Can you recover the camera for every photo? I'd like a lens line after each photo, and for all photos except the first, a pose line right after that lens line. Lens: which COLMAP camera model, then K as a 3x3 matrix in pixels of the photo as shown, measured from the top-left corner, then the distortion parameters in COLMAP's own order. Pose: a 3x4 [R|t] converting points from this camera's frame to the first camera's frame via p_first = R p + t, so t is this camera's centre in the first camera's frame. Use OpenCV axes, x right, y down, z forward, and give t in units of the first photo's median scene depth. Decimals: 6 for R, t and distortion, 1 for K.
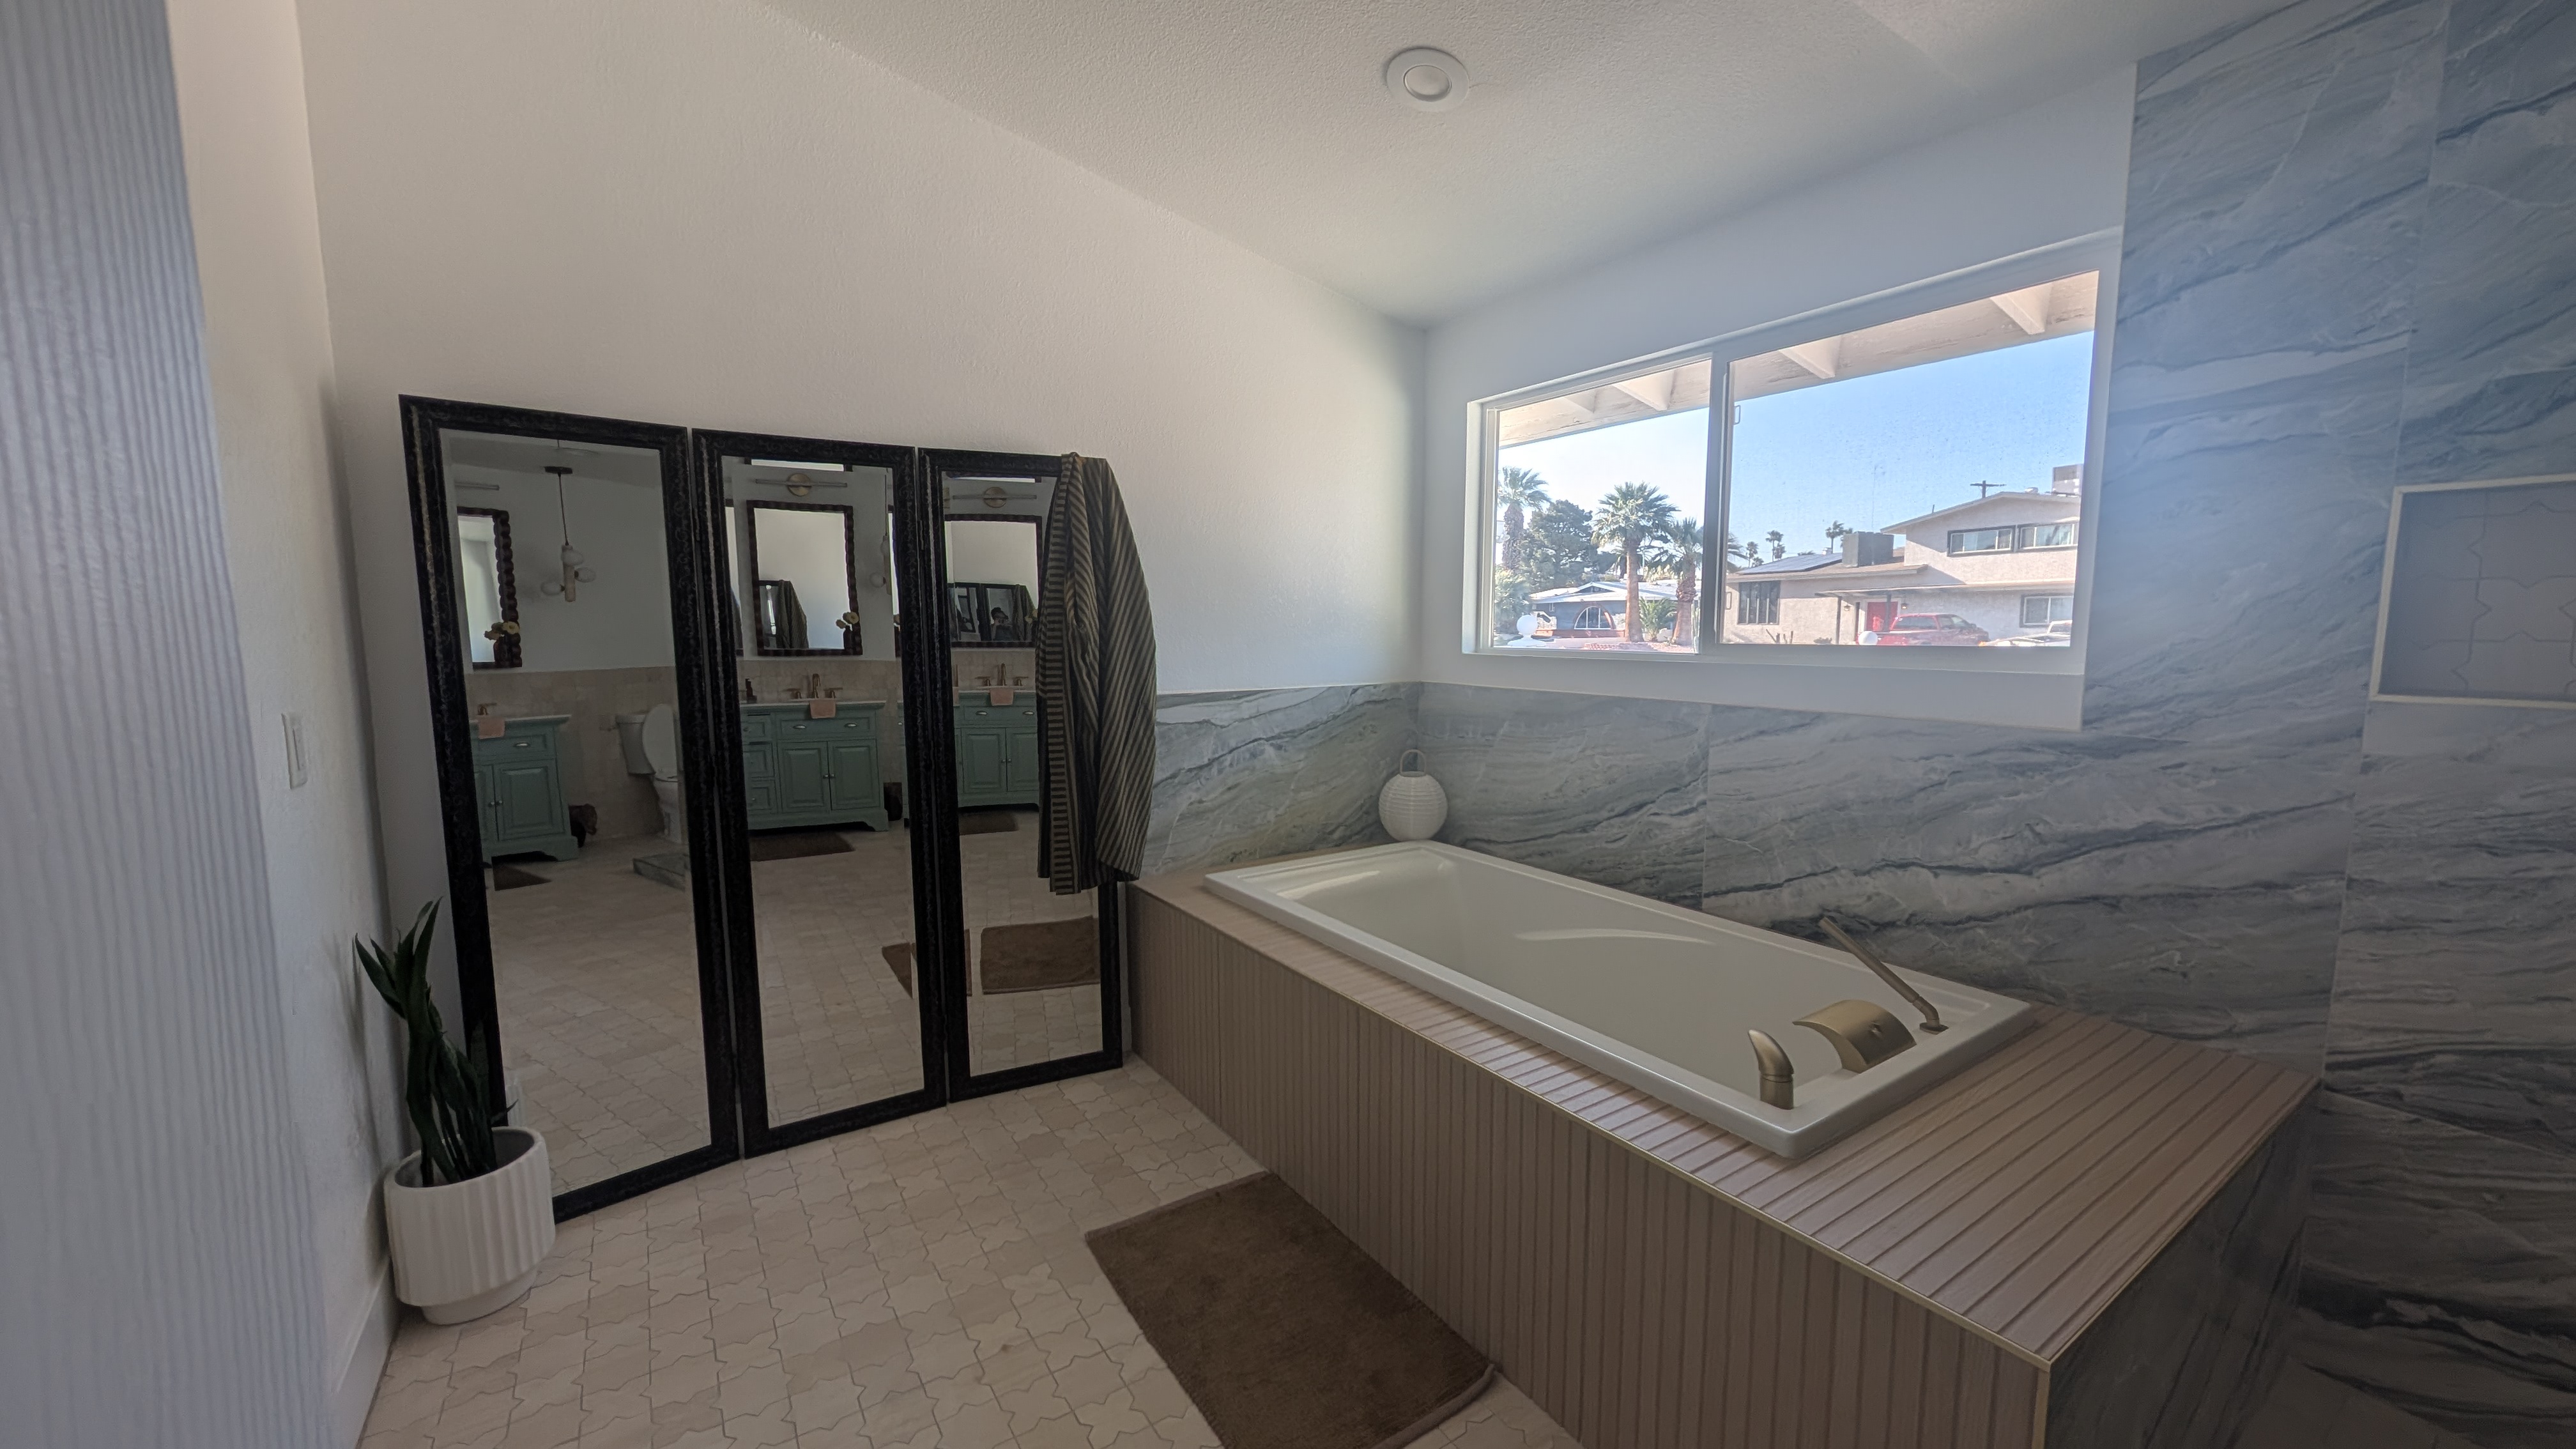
lens RADIAL K [[963.8, 0, 1285.3], [0, 963.8, 724.5], [0, 0, 1]] dist [-0.008841, -0.000173]
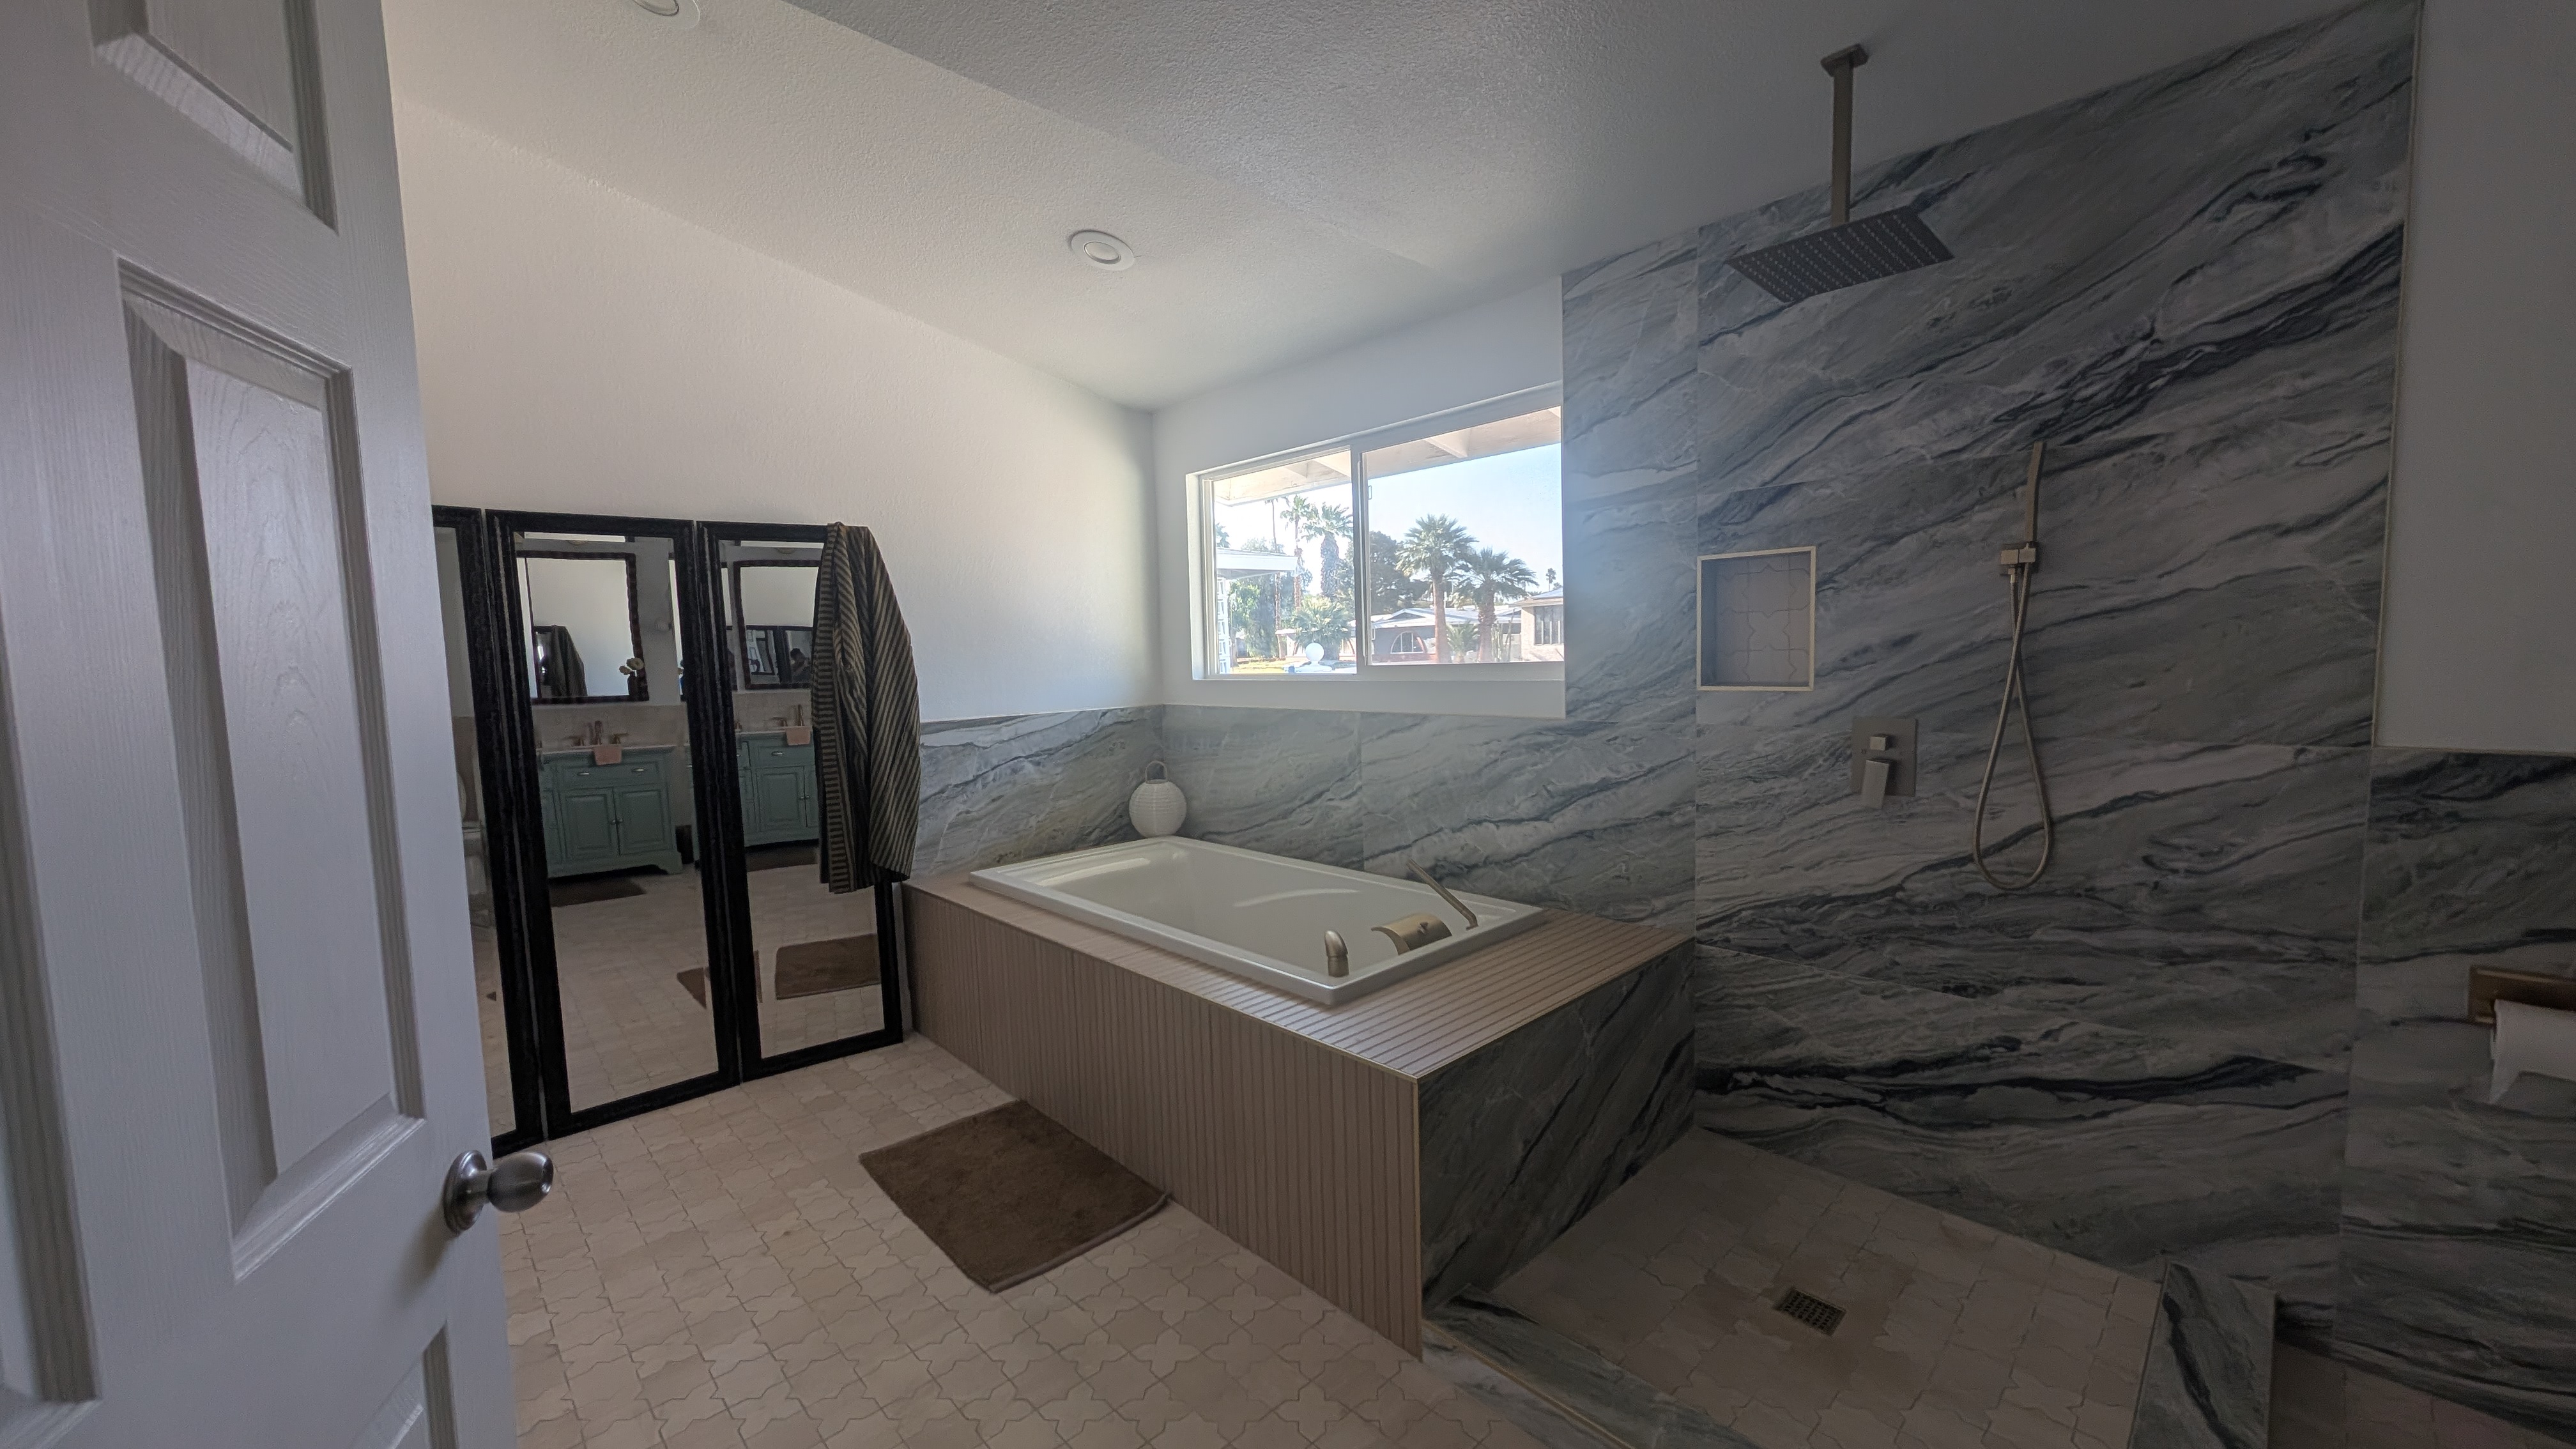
lens RADIAL K [[963.8, 0, 1291.2], [0, 963.8, 724.1], [0, 0, 1]] dist [-0.008841, -0.000173]
pose [[0.983867, -0.040053, 0.174358, 0.117075], [0.045441, 0.998602, -0.027015, 0.025897], [-0.173032, 0.034503, 0.984312, -0.268438]]
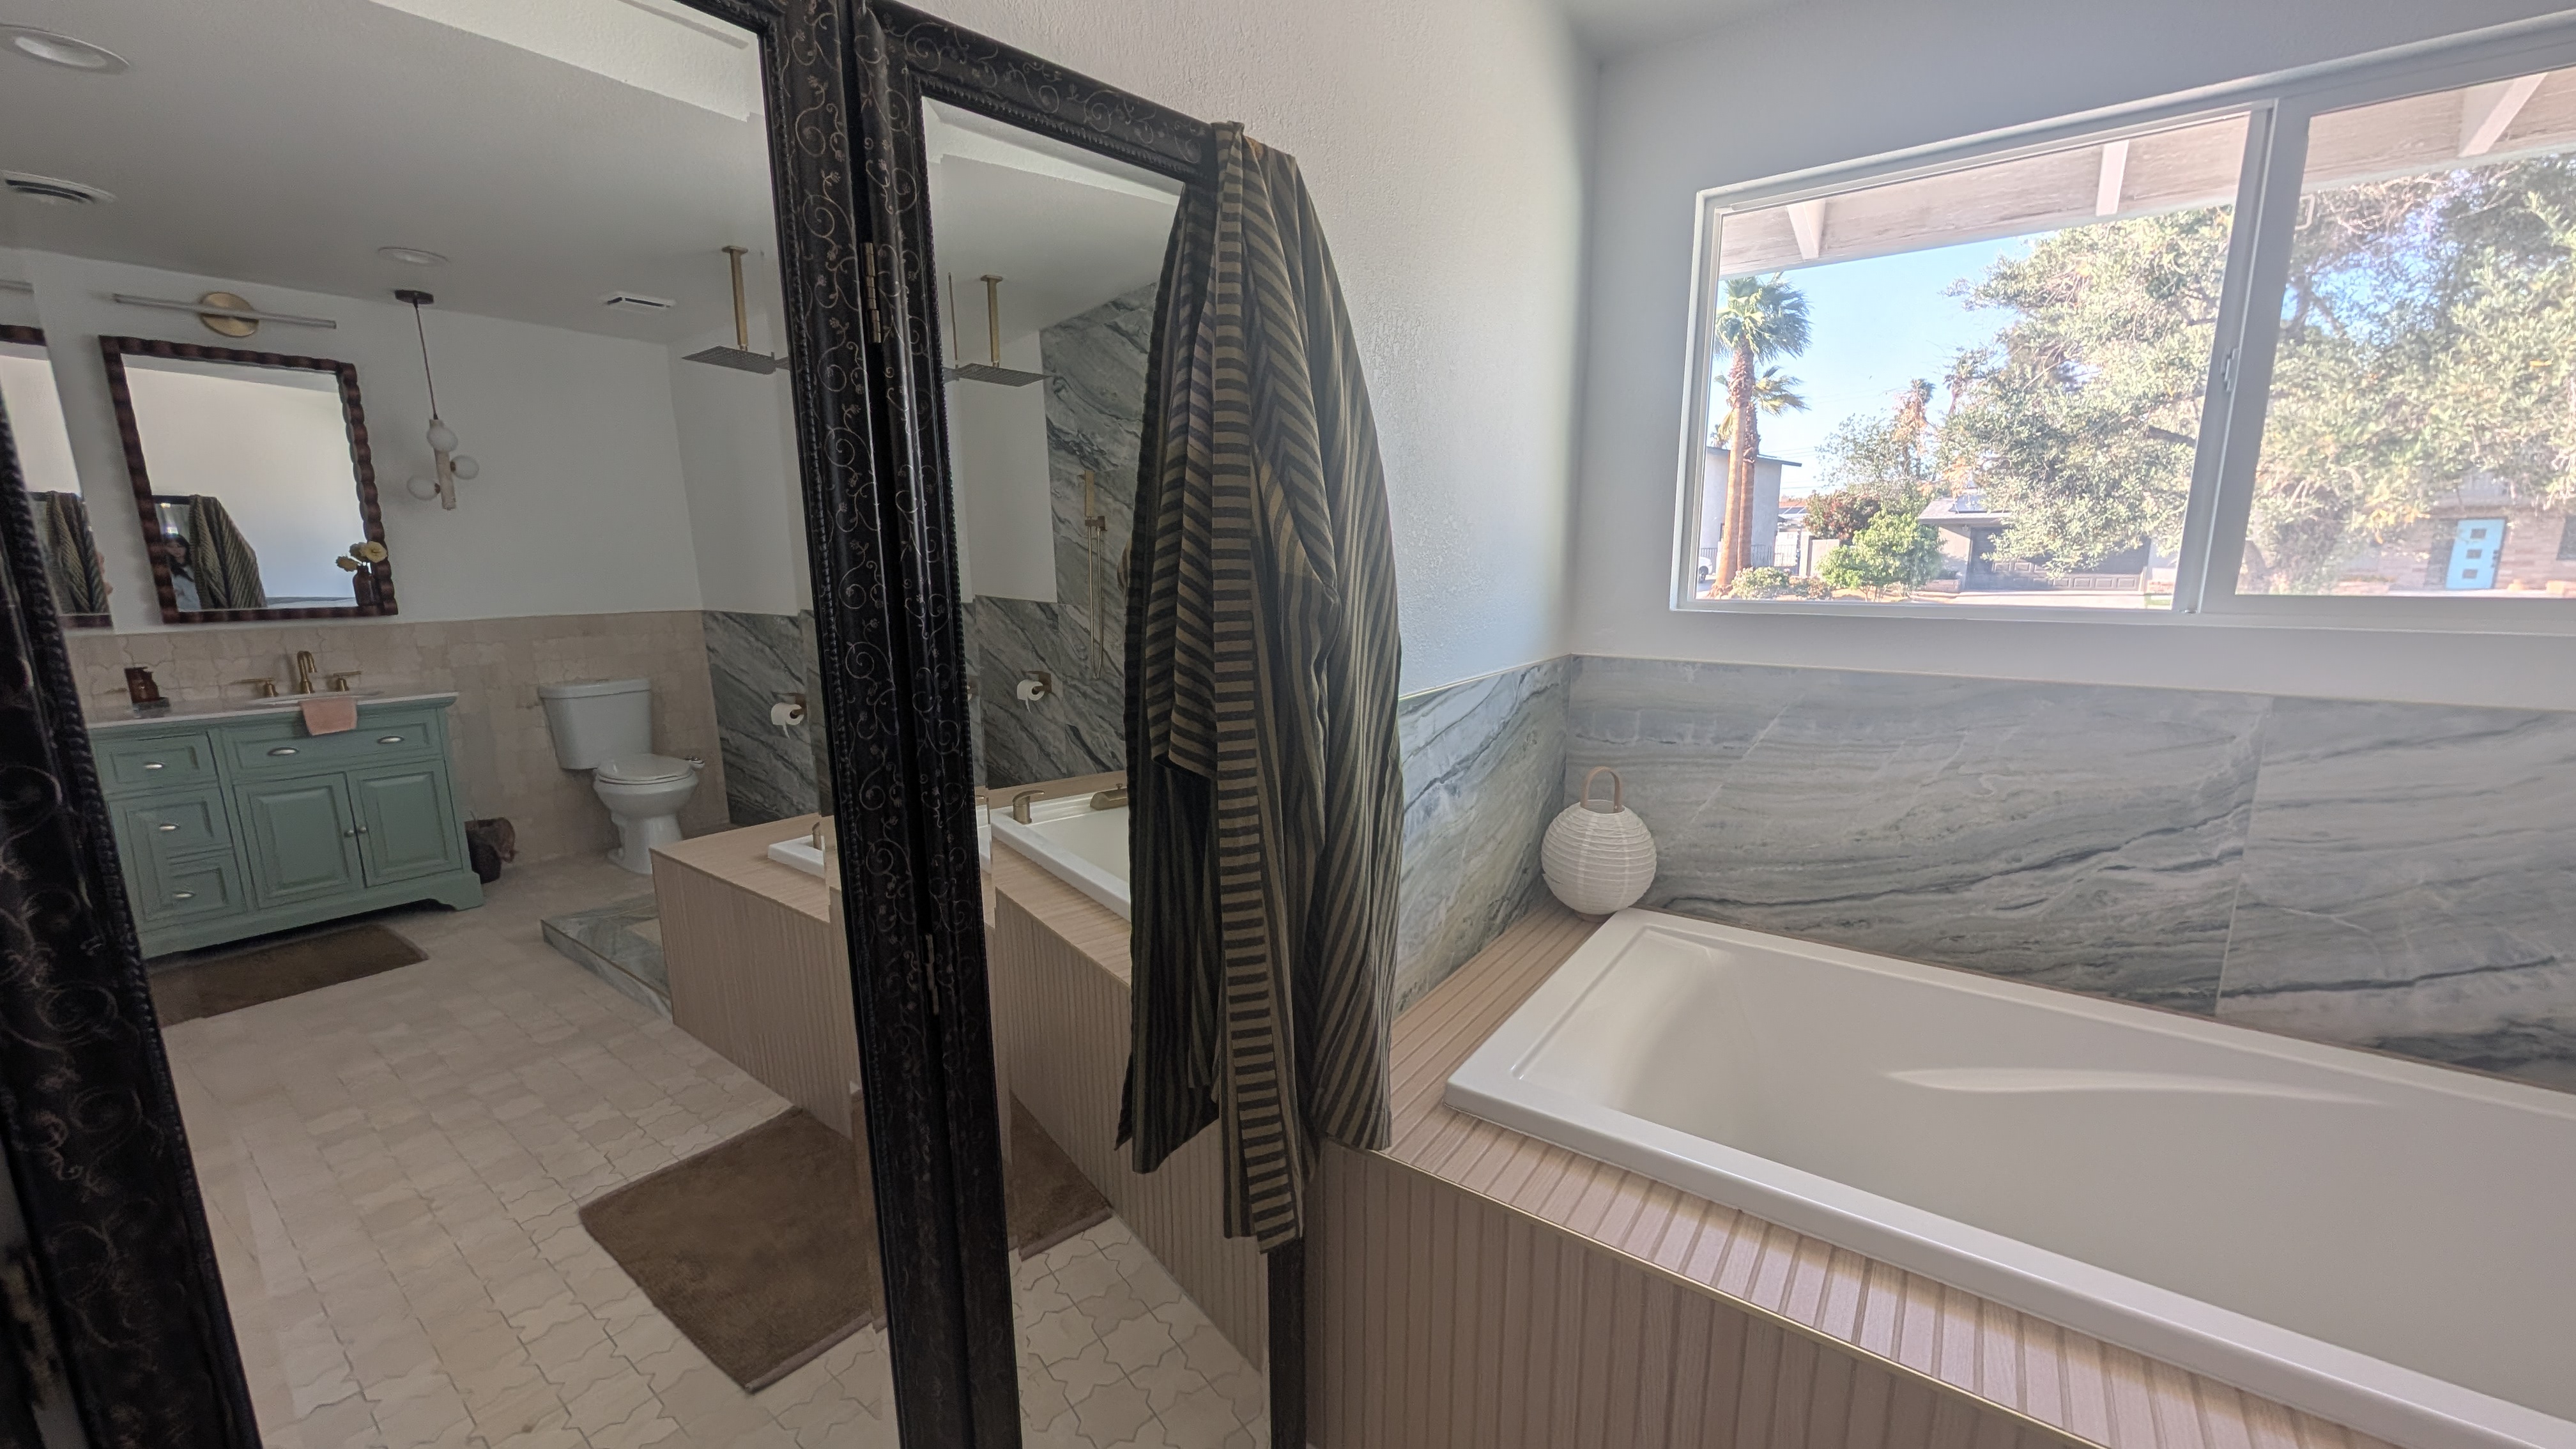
lens RADIAL K [[963.8, 0, 1268.3], [0, 963.8, 716.5], [0, 0, 1]] dist [-0.008841, -0.000173]
pose [[0.936093, -0.063419, 0.345987, -0.359802], [0.040932, 0.996570, 0.071927, -0.076278], [-0.349362, -0.053168, 0.935478, 0.636346]]
